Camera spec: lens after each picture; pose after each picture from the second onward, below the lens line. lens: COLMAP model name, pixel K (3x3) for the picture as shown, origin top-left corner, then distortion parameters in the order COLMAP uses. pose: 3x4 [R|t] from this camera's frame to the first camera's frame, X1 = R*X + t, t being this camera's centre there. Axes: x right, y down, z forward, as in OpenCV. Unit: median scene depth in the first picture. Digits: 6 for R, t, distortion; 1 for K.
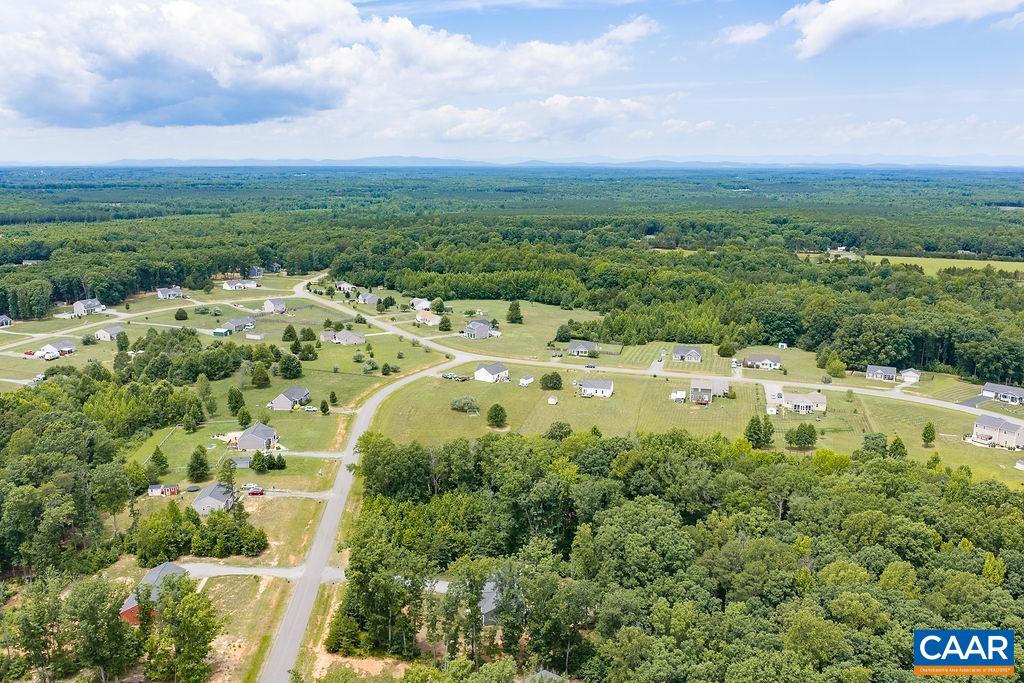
lens RADIAL K [[847.8, 0, 512.0], [0, 847.8, 341.5], [0, 0, 1]] dist [0.025744, -0.064574]
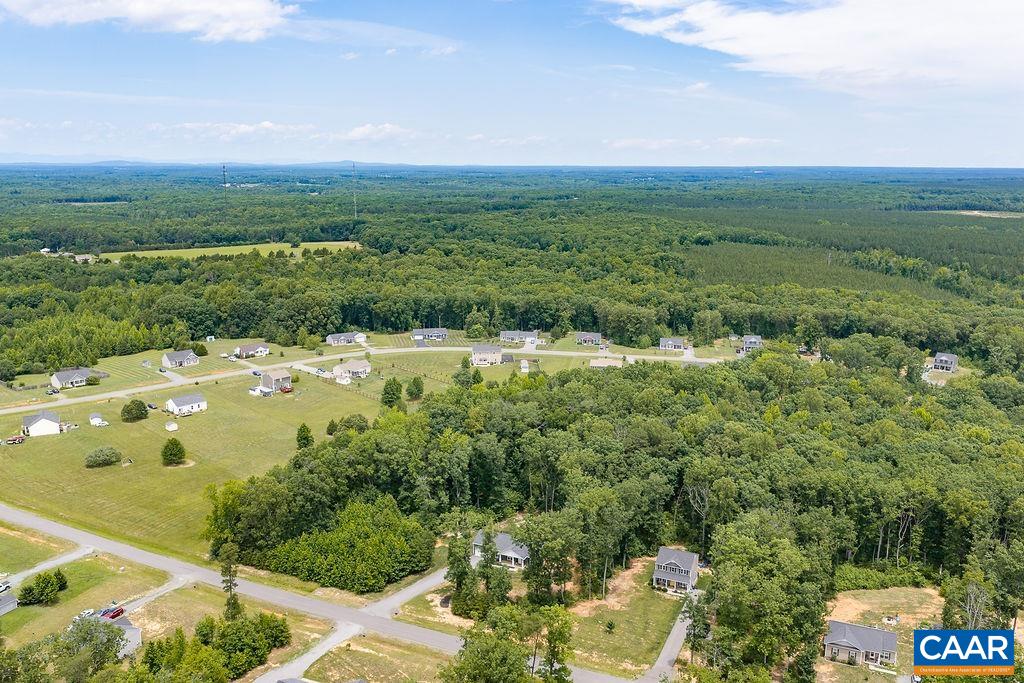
lens RADIAL K [[847.8, 0, 512.0], [0, 847.8, 341.5], [0, 0, 1]] dist [0.025744, -0.064574]
pose [[0.477503, -0.181373, 0.859706, -0.455560], [0.177931, 0.978150, 0.107534, -0.043315], [-0.860425, 0.101620, 0.499341, 0.200539]]
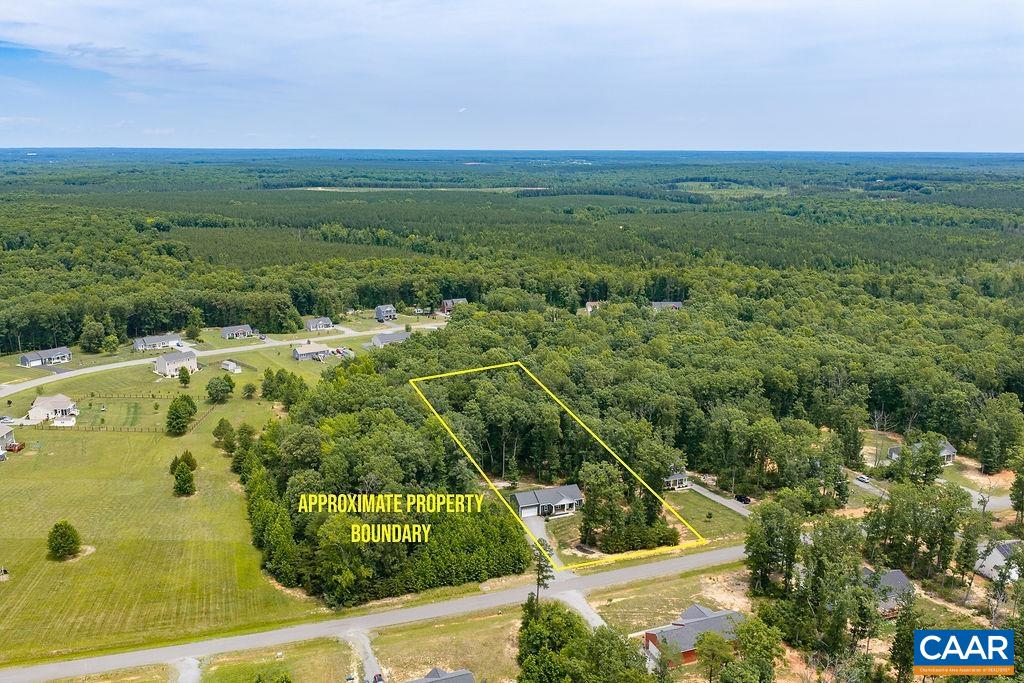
lens RADIAL K [[847.8, 0, 512.0], [0, 847.8, 341.5], [0, 0, 1]] dist [0.025744, -0.064574]
pose [[-0.294625, -0.216899, 0.930672, -0.534898], [0.191009, 0.940881, 0.279746, -0.132002], [-0.936329, 0.260187, -0.235778, 0.625273]]
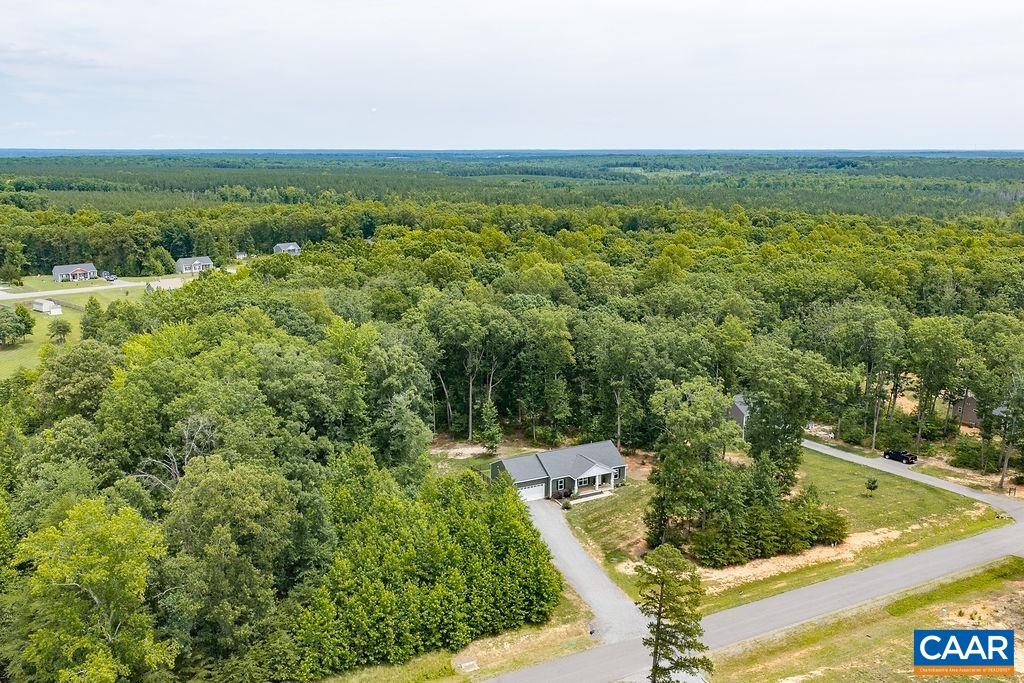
lens RADIAL K [[847.8, 0, 512.0], [0, 847.8, 341.5], [0, 0, 1]] dist [0.025744, -0.064574]
pose [[-0.378821, -0.207660, 0.901871, -0.282577], [0.188963, 0.936616, 0.295032, 0.001237], [-0.905973, 0.282184, -0.315570, 0.594667]]
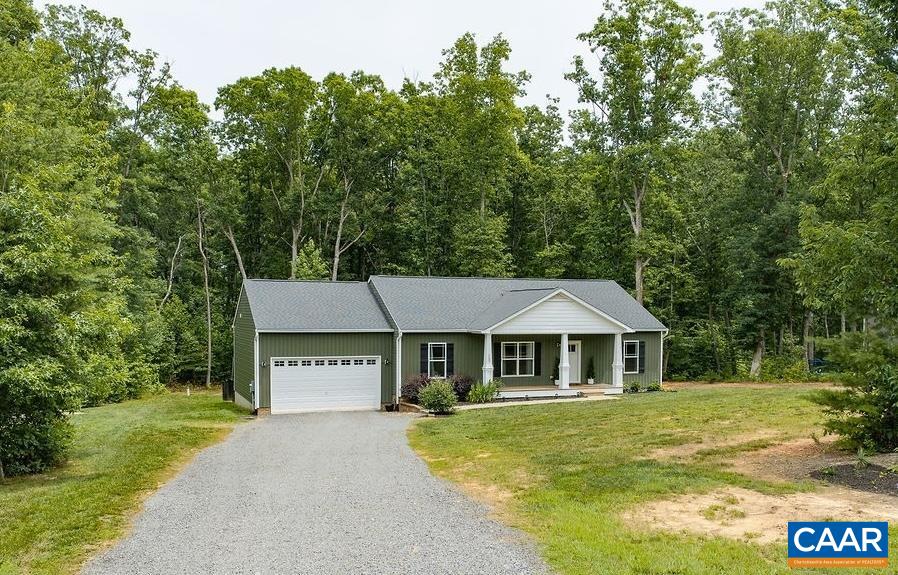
lens RADIAL K [[844.7, 0, 483.9], [0, 844.7, 332.7], [0, 0, 1]] dist [0.013137, 0.003555]
pose [[-0.326890, -0.026564, 0.944689, -0.103202], [0.182445, 0.979027, 0.090661, 0.136980], [-0.927285, 0.201990, -0.315187, 0.517046]]
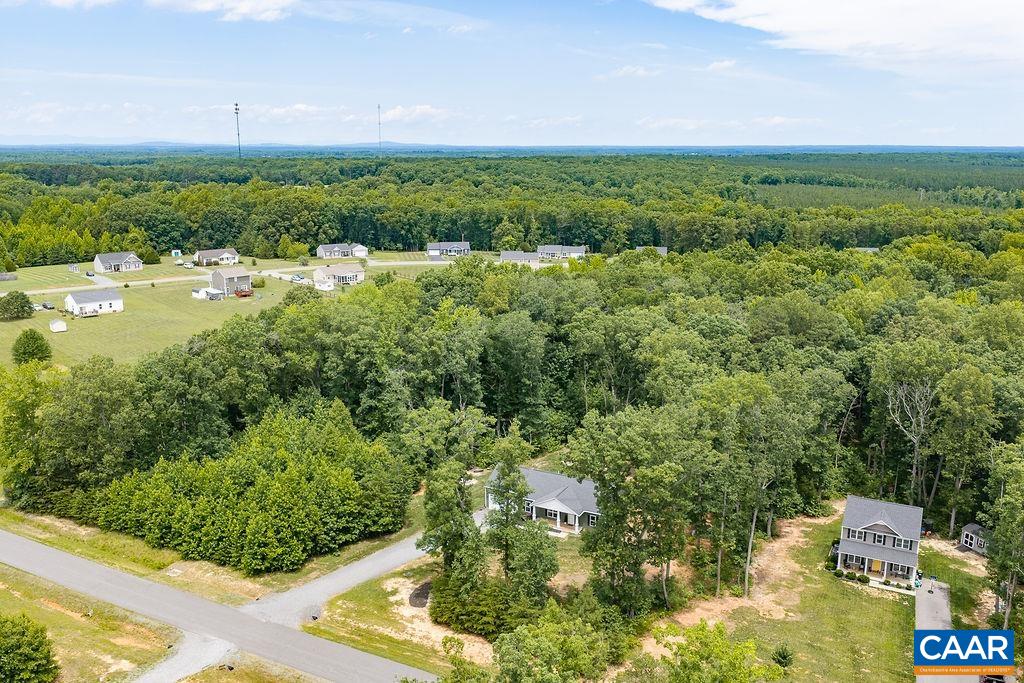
lens RADIAL K [[847.8, 0, 512.0], [0, 847.8, 341.5], [0, 0, 1]] dist [0.025744, -0.064574]
pose [[0.515984, -0.194827, 0.834148, -0.253557], [0.175697, 0.977159, 0.119548, 0.055043], [-0.838386, 0.084872, 0.538428, 0.336348]]
